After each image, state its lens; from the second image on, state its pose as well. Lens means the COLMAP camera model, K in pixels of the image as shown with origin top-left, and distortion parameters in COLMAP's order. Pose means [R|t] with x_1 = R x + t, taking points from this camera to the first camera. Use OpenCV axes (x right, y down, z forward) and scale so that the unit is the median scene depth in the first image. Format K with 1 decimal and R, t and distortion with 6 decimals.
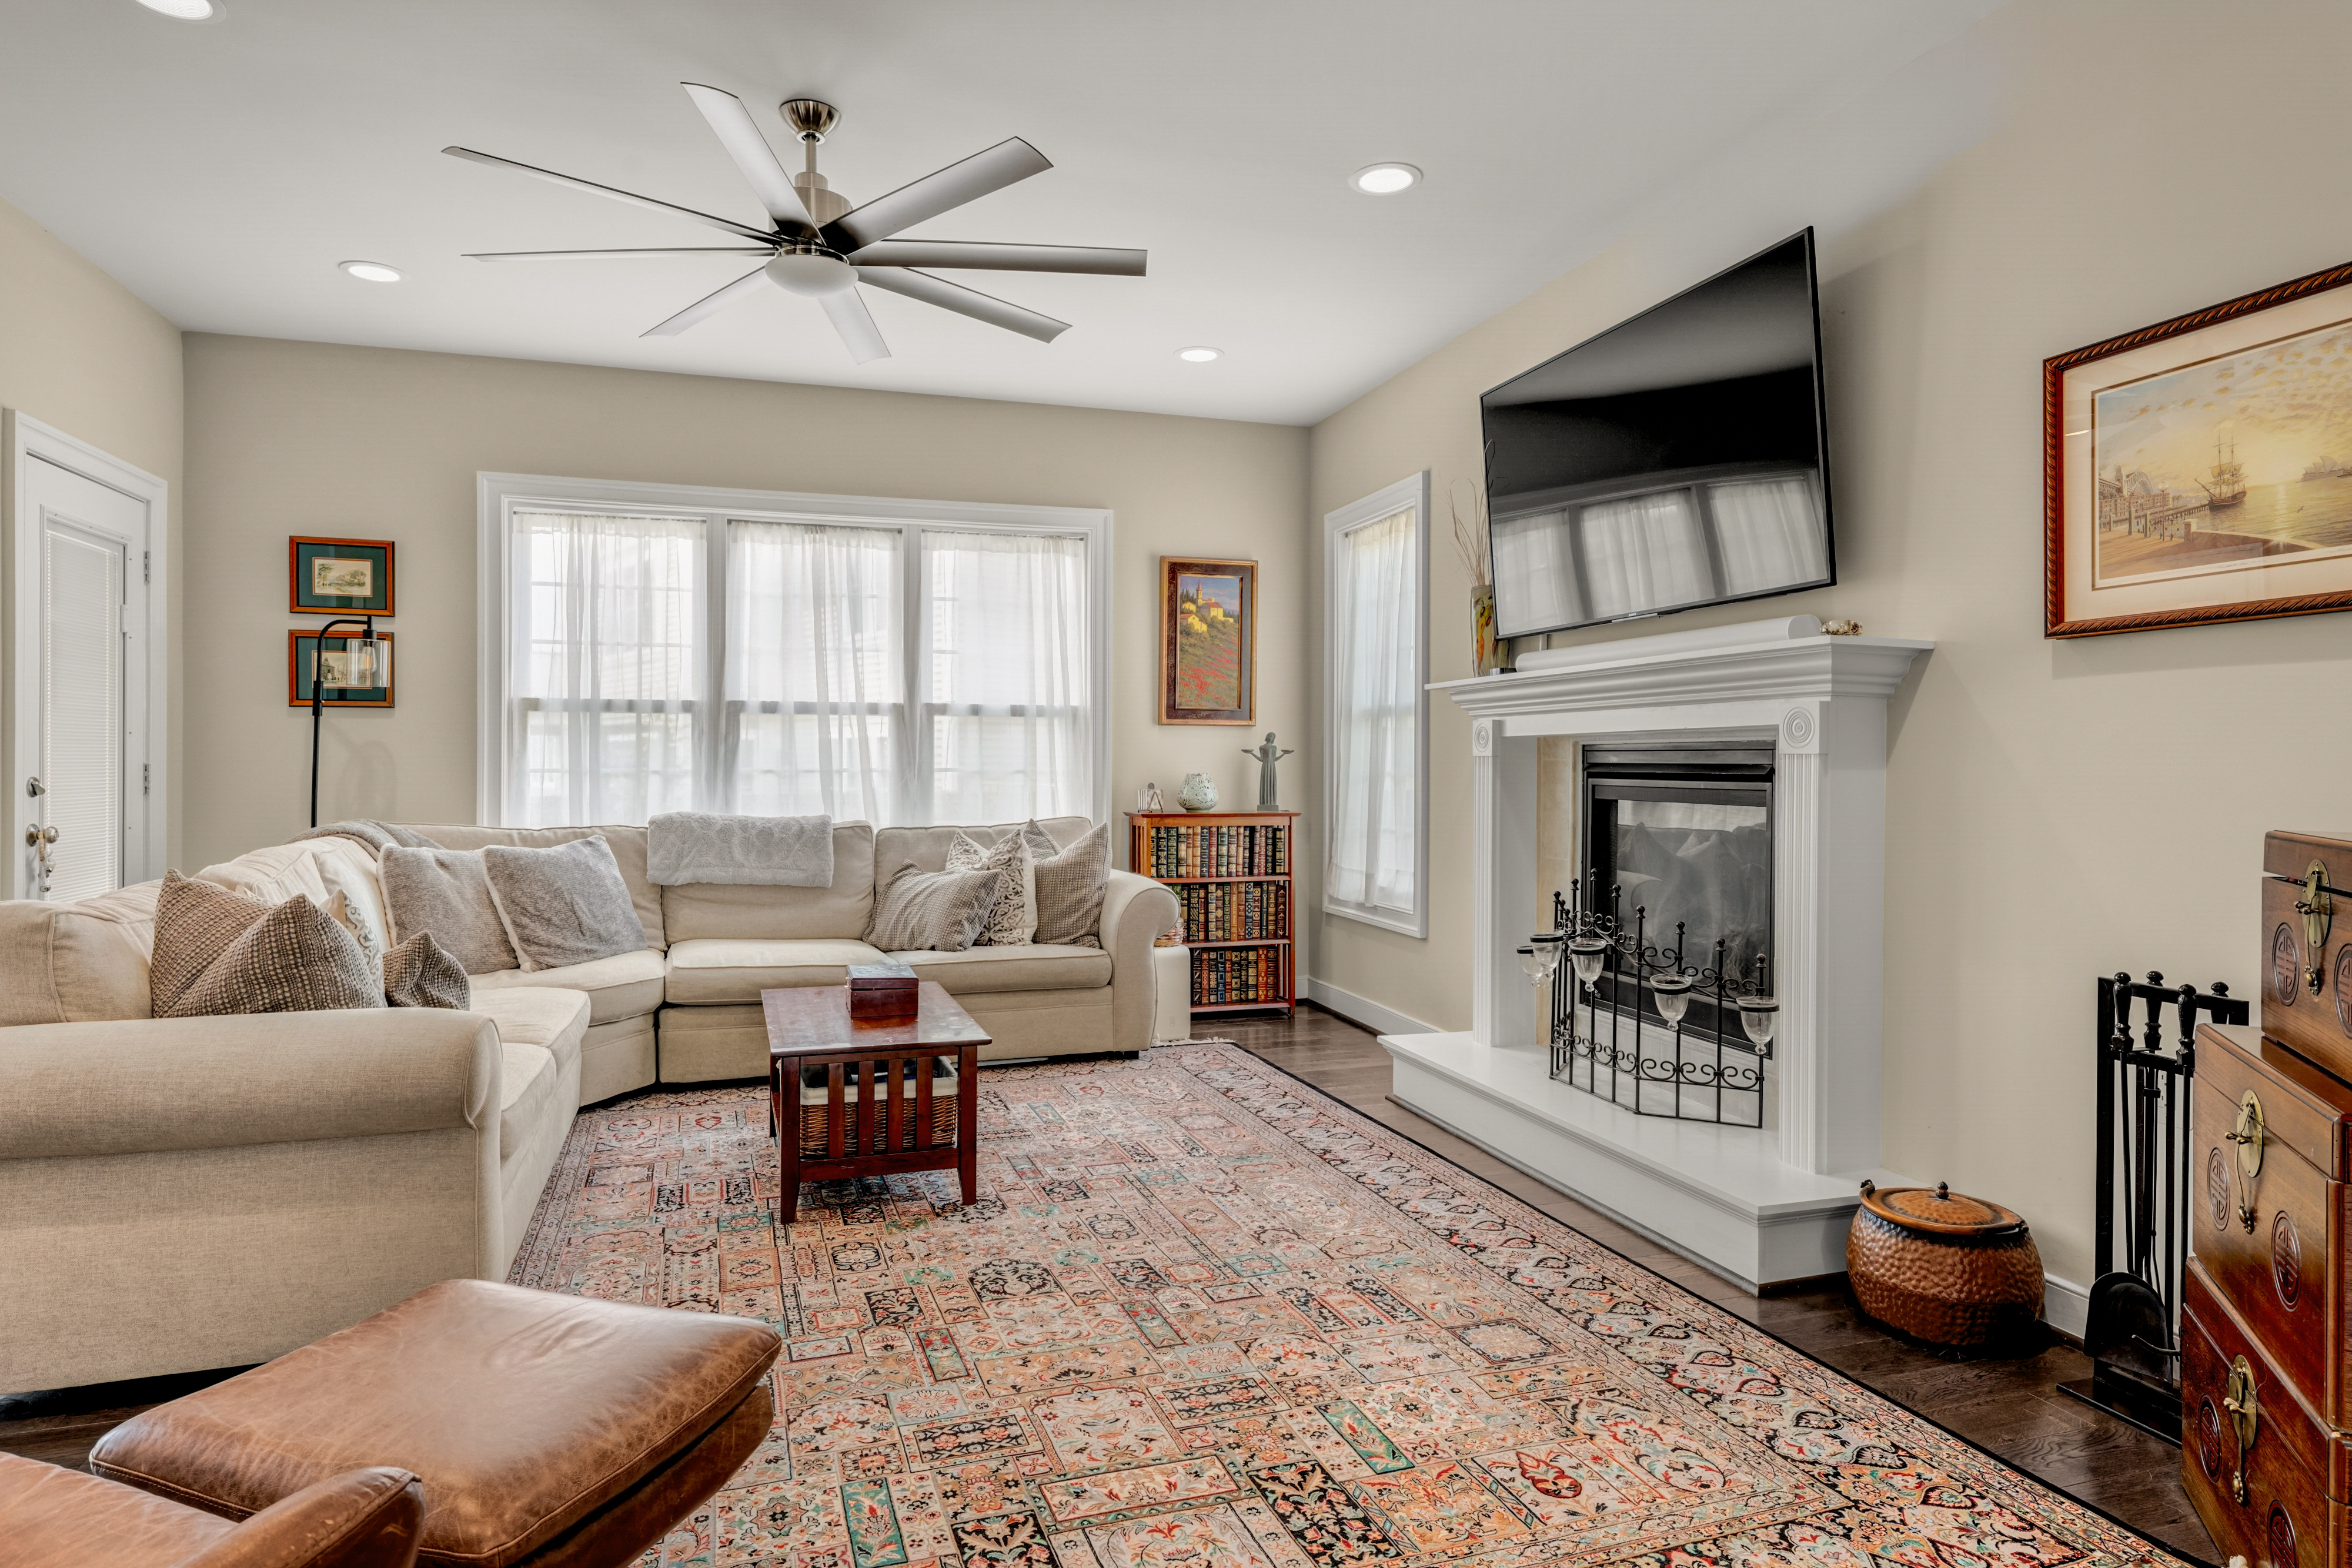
lens RADIAL K [[1289.5, 0, 1163.1], [0, 1289.5, 764.9], [0, 0, 1]] dist [0.000173, 0.000200]
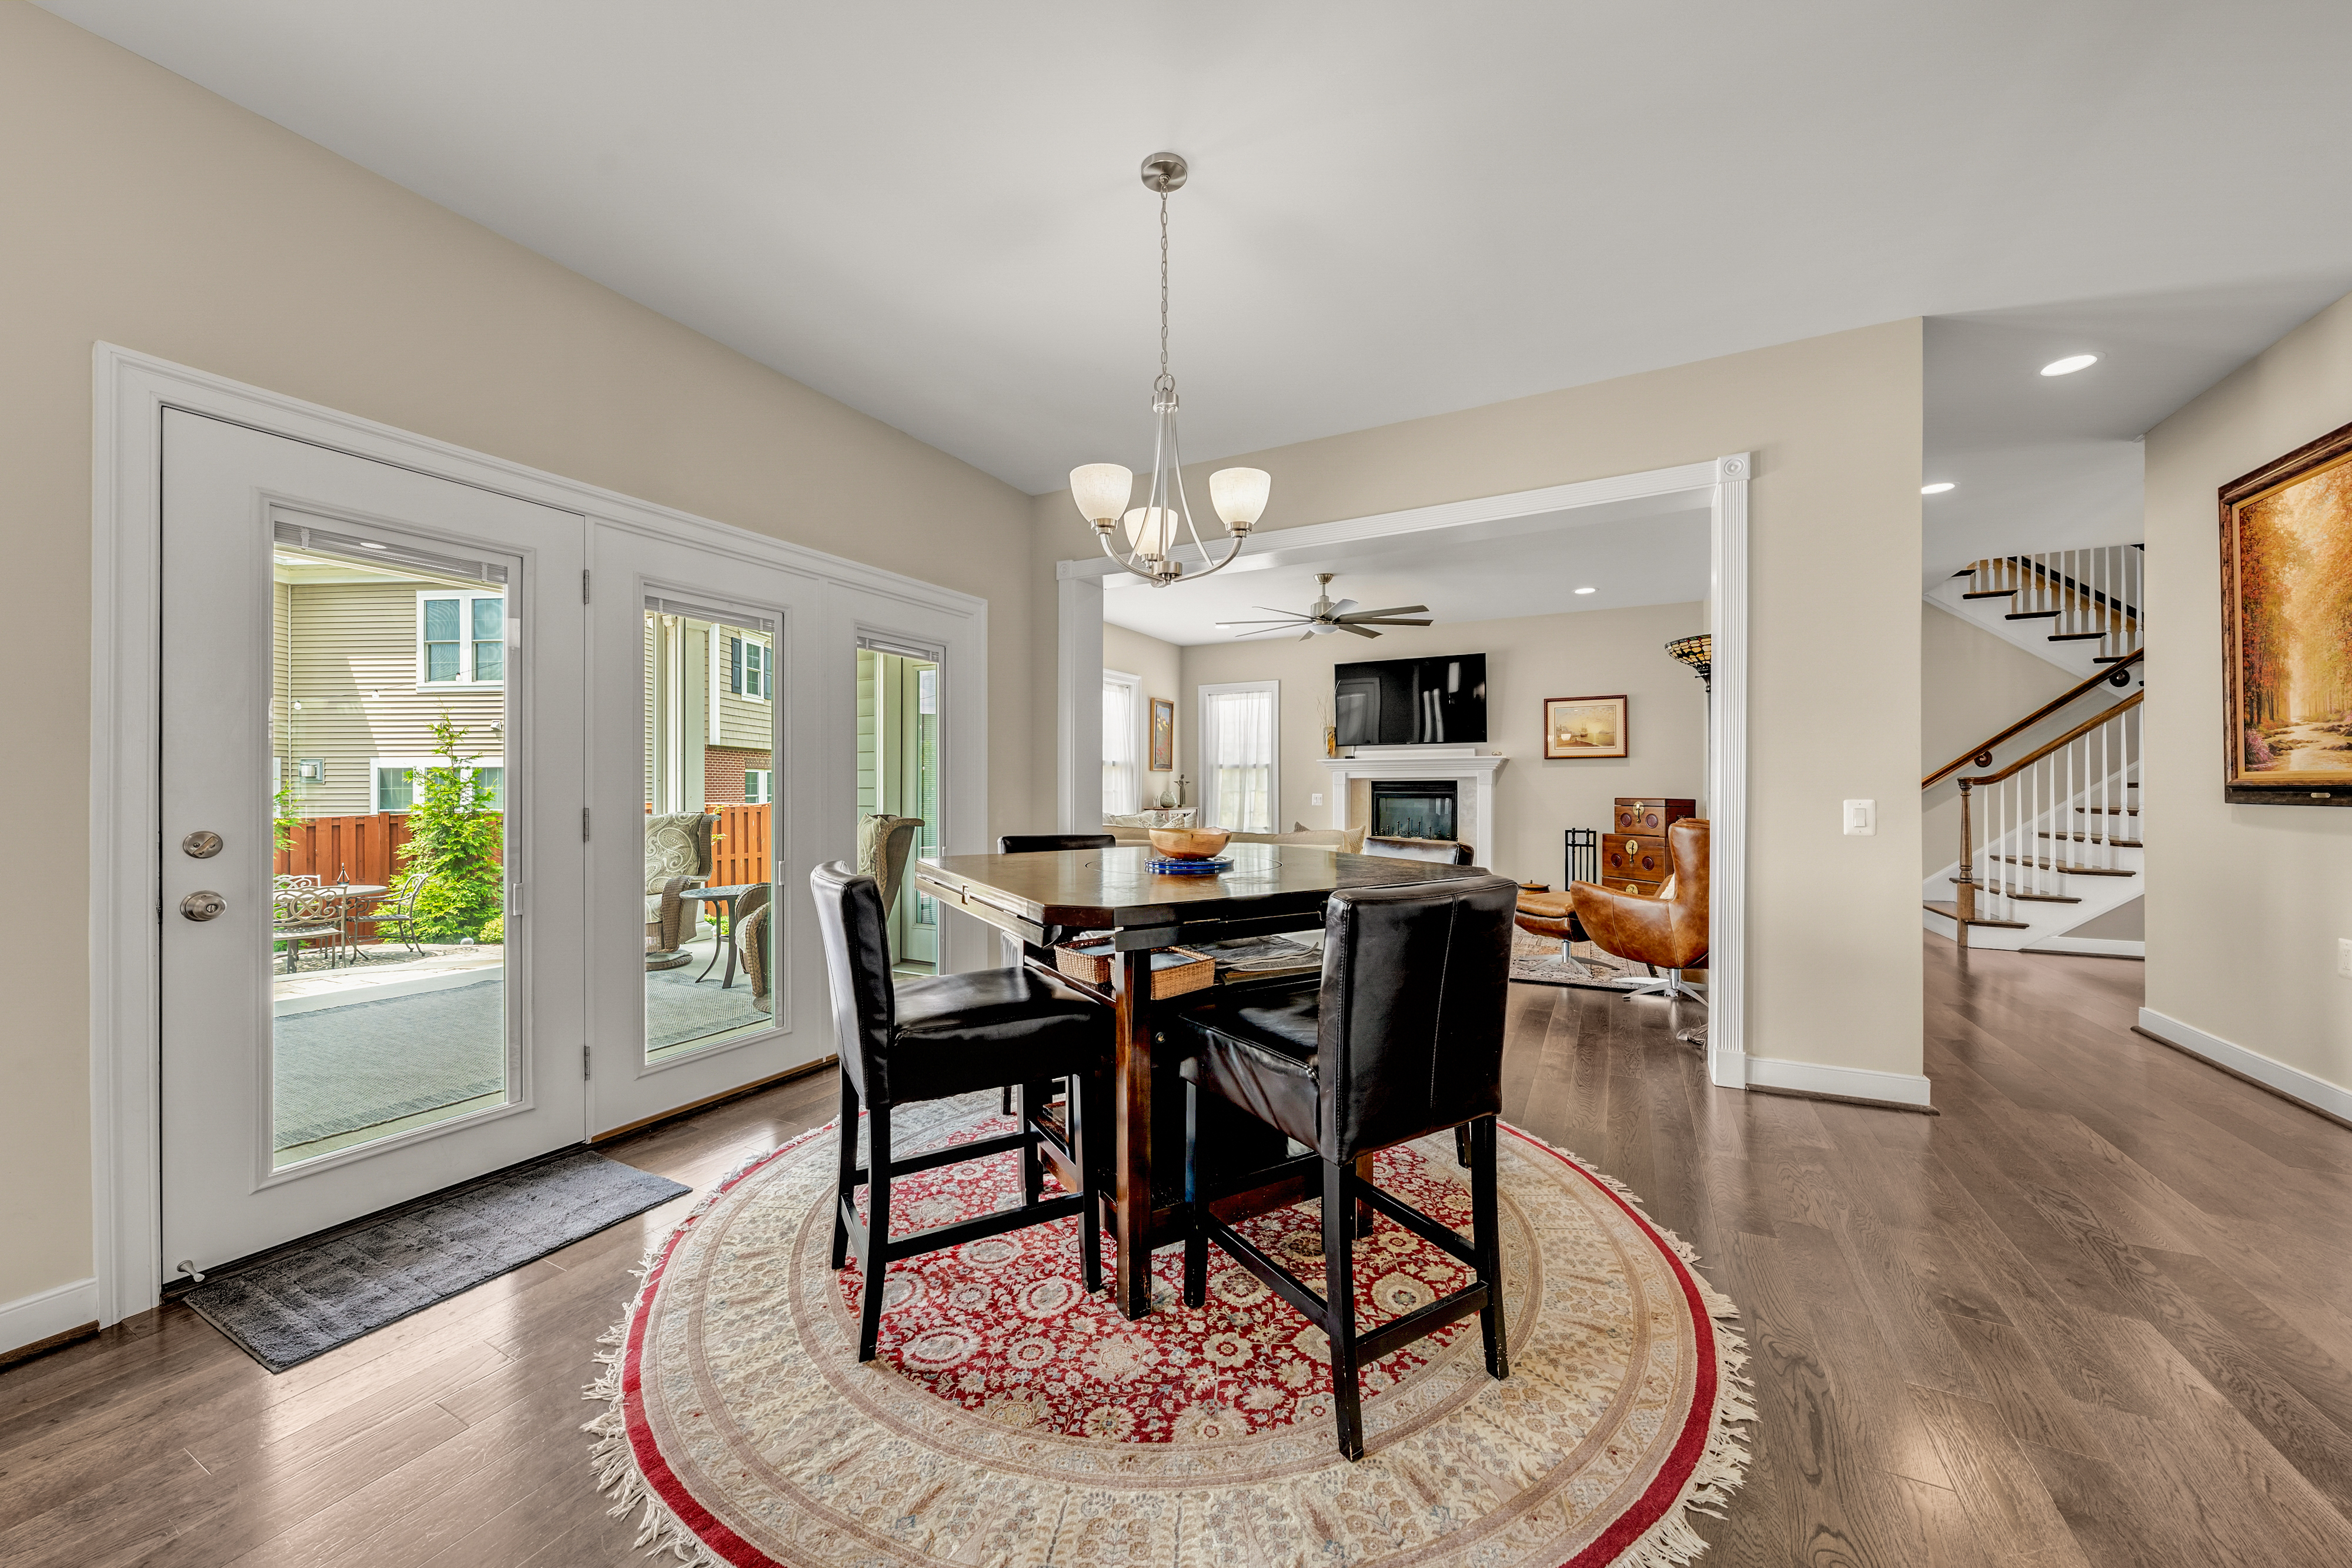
lens RADIAL K [[865.7, 0, 1161.9], [0, 865.7, 793.5], [0, 0, 1]] dist [0.000911, 0.000059]
pose [[0.712988, -0.008374, 0.701126, -1.137664], [0.004046, 0.999961, 0.007829, -0.002533], [-0.701165, -0.002746, 0.712994, -0.117868]]
